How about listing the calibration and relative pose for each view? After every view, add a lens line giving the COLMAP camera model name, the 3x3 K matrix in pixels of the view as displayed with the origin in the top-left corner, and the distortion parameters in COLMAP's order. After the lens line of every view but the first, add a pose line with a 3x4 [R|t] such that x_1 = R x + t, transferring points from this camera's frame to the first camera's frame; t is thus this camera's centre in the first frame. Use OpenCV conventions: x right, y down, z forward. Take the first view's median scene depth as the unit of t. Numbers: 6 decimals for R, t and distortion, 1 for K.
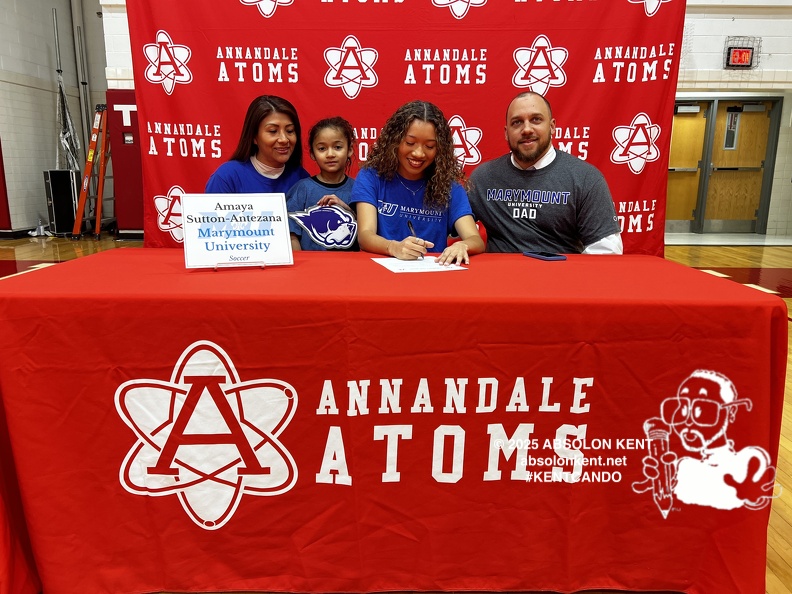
lens RADIAL K [[602.1, 0, 396.0], [0, 602.1, 297.0], [0, 0, 1]] dist [0.037040, -0.053052]
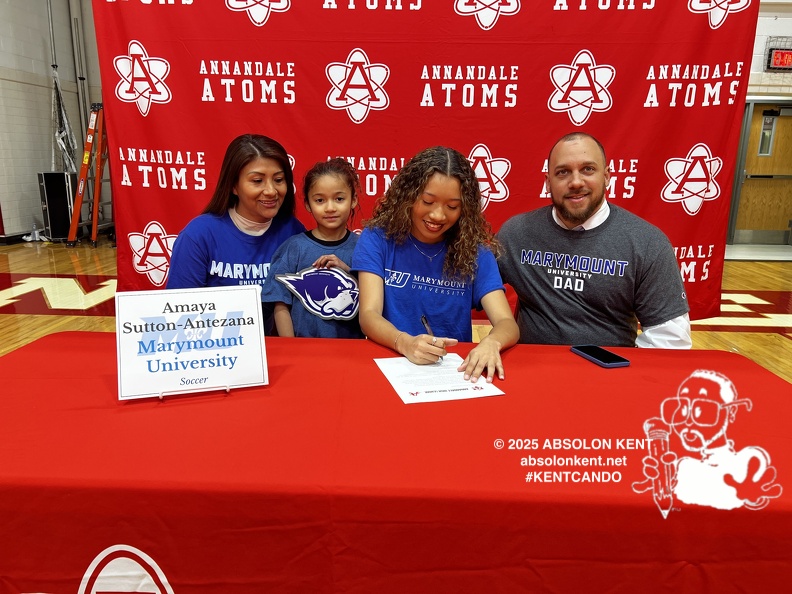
lens RADIAL K [[609.2, 0, 401.9], [0, 609.2, 309.9], [0, 0, 1]] dist [0.032957, -0.045218]
pose [[0.999874, 0.012567, -0.009685, -0.000027], [-0.012289, 0.999526, 0.028230, -0.091562], [0.010035, -0.028107, 0.999555, 0.135589]]
